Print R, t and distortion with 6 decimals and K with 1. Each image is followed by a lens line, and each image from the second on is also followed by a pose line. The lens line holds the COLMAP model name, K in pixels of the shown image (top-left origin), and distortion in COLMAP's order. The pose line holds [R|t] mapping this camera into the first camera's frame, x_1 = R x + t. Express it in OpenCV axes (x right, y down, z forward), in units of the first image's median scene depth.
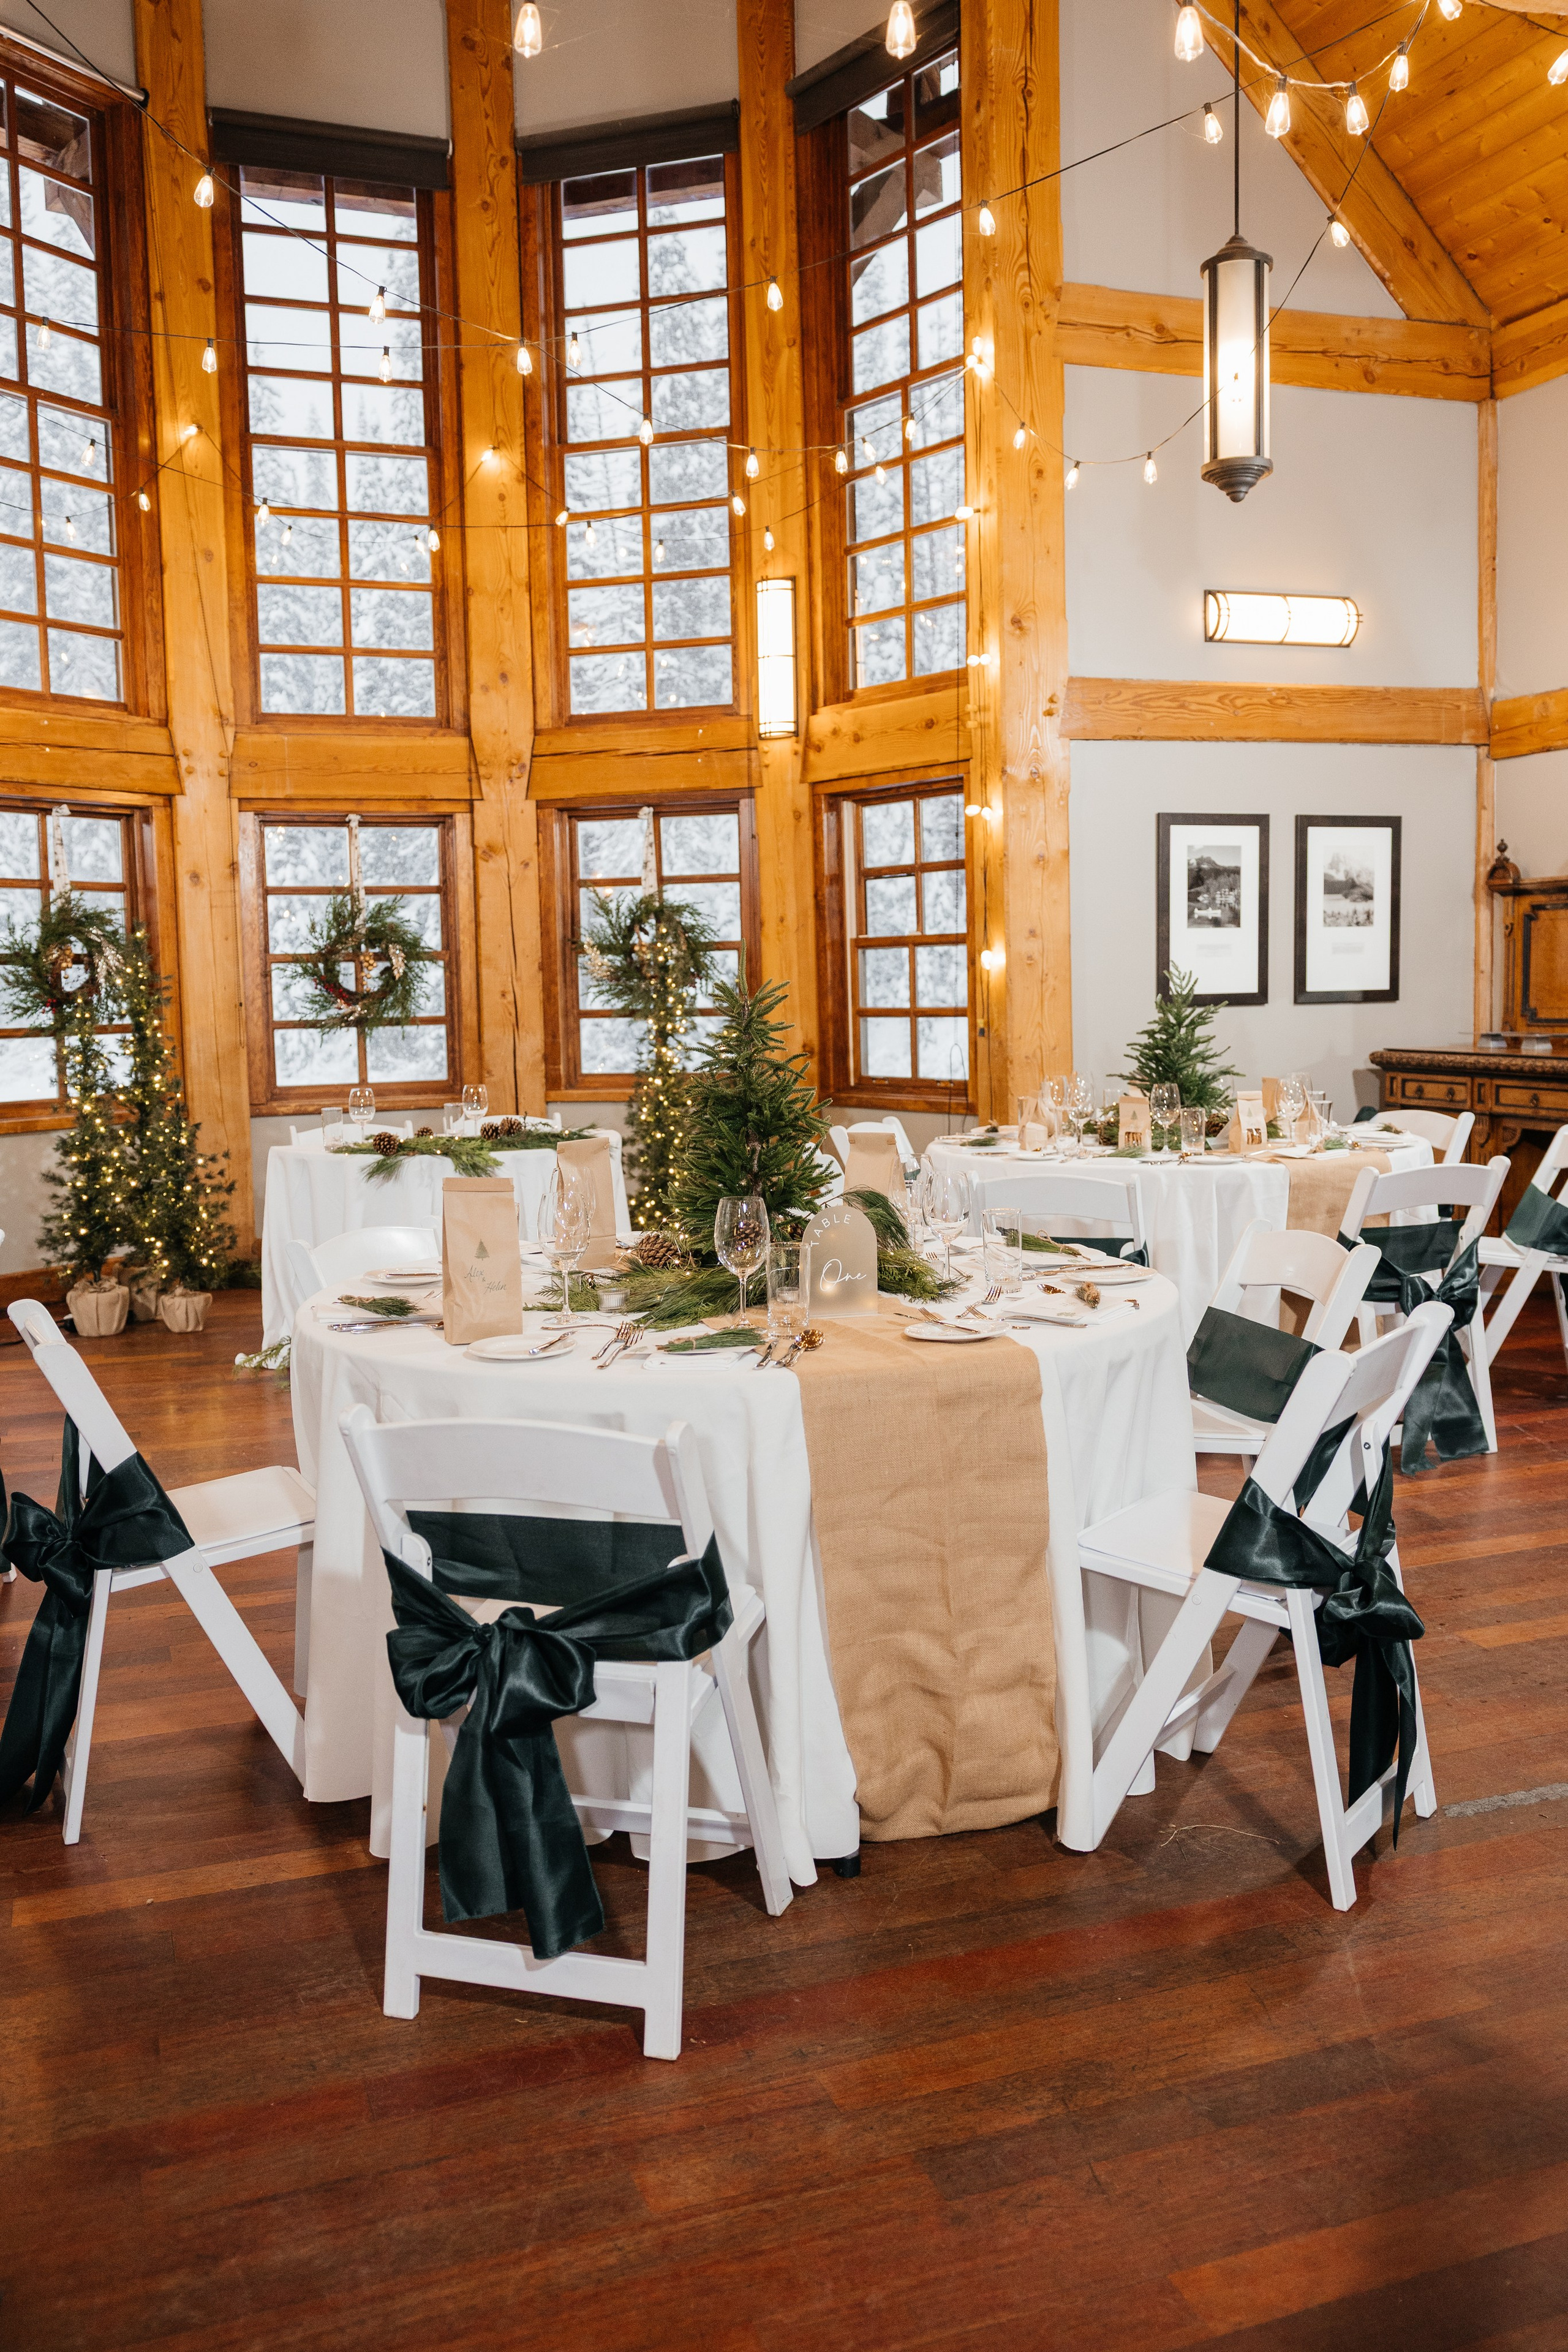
lens RADIAL K [[1920.2, 0, 775.0], [0, 1920.2, 1145.5], [0, 0, 1]] dist [-0.021697, 0.013913]
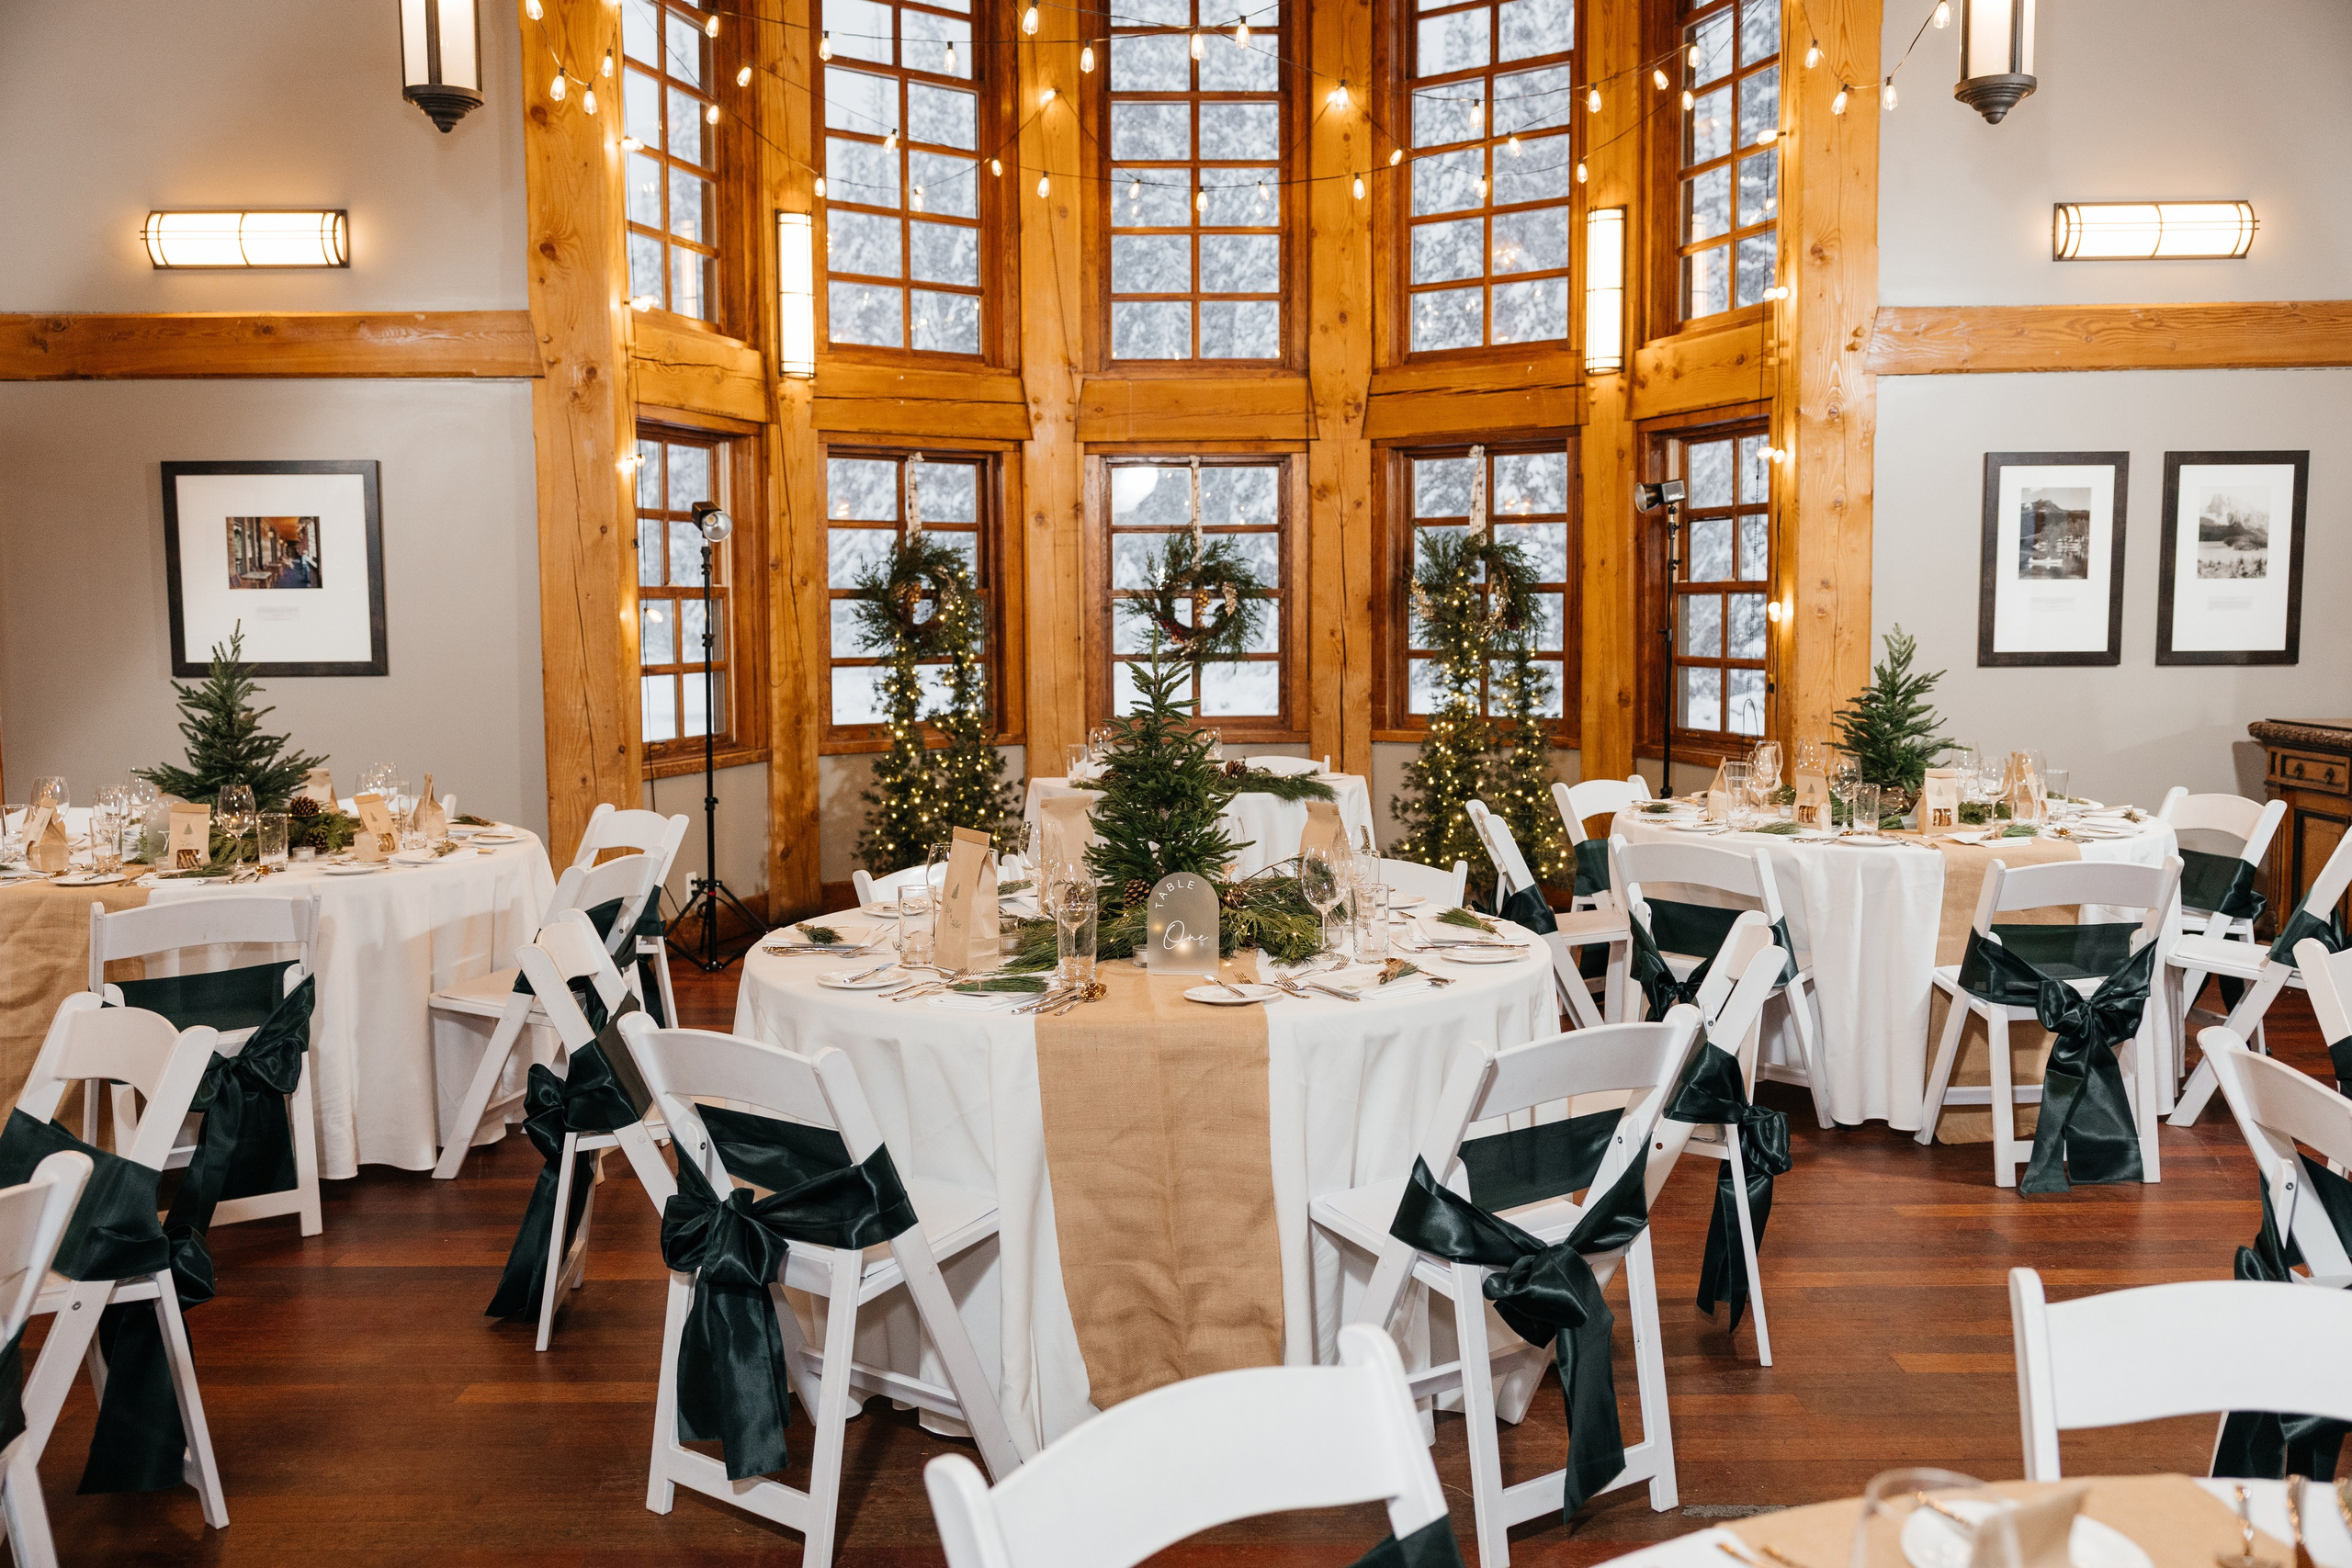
lens RADIAL K [[2035.8, 0, 1176.0], [0, 2035.8, 784.0], [0, 0, 1]] dist [-0.007902, 0.006161]
pose [[0.939743, 0.045452, -0.338847, 0.163129], [-0.042593, 0.998966, 0.015873, -0.014451], [0.339219, -0.000484, 0.940707, -0.035777]]
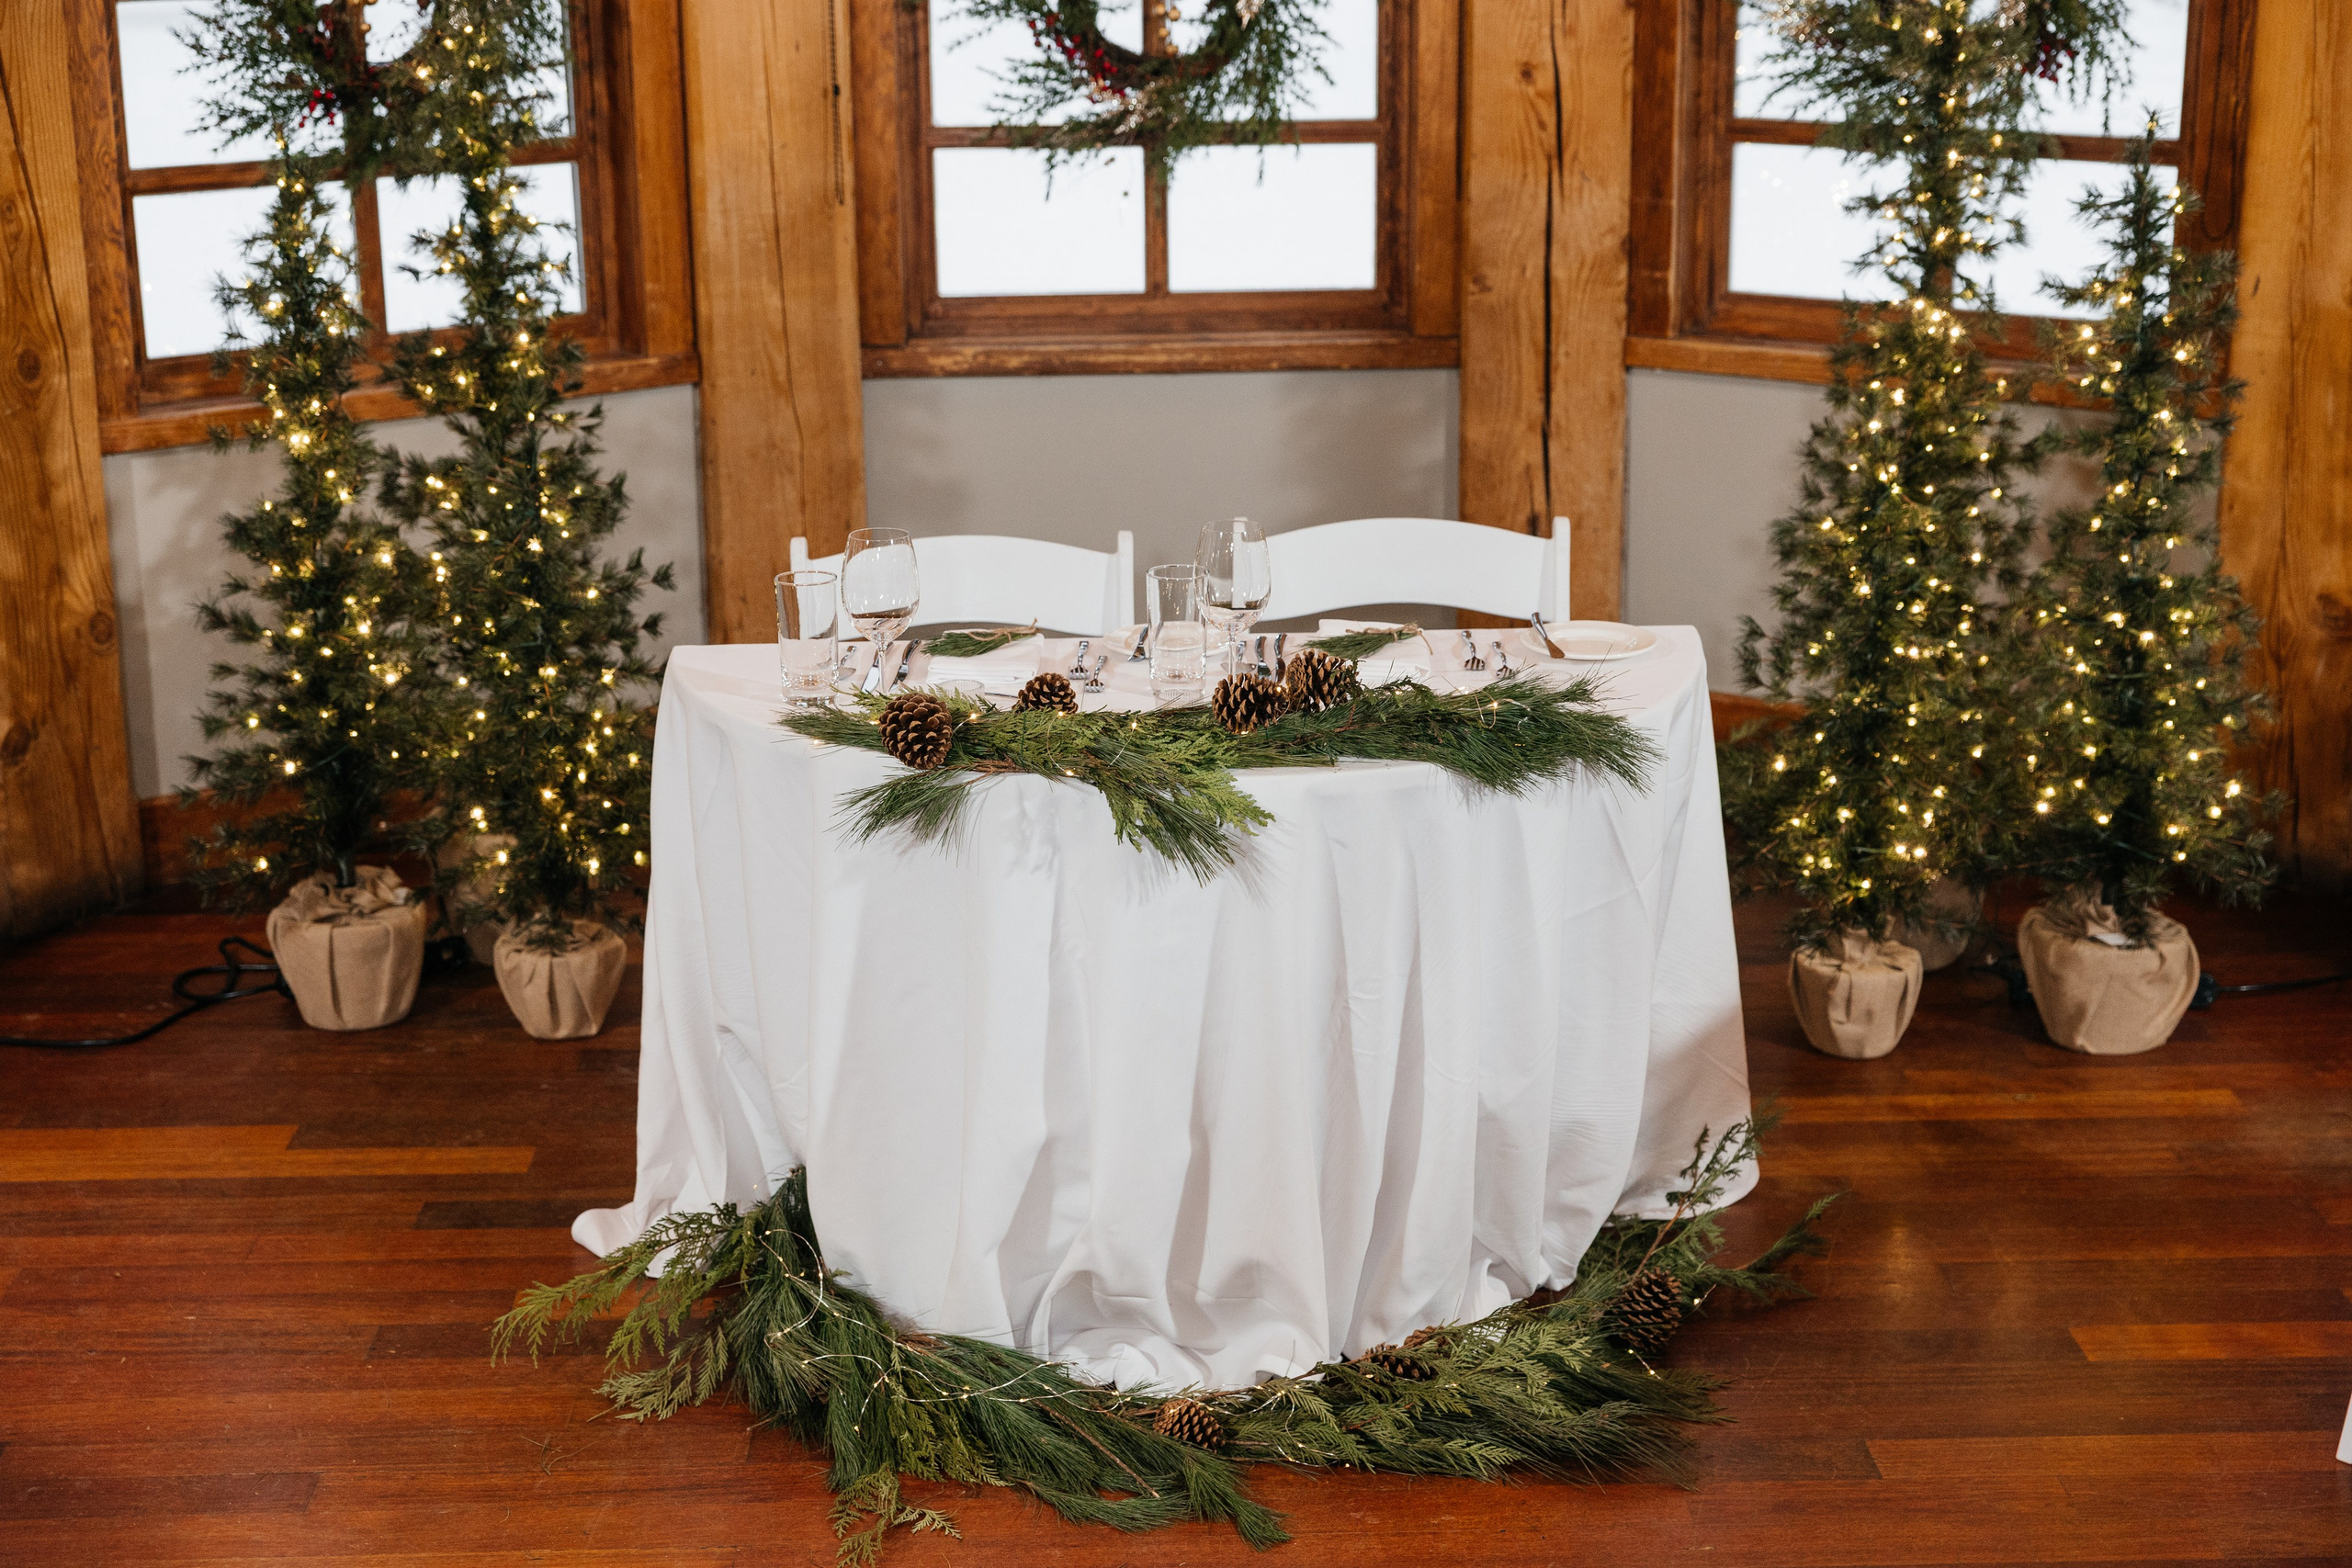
lens RADIAL K [[3538.5, 0, 1189.2], [0, 3538.5, 811.3], [0, 0, 1]] dist [0.008998, 0.046404]
pose [[0.950381, 0.100590, -0.294377, 0.013382], [-0.038811, 0.977226, 0.208624, -0.088039], [0.308658, -0.186847, 0.932641, 0.351594]]
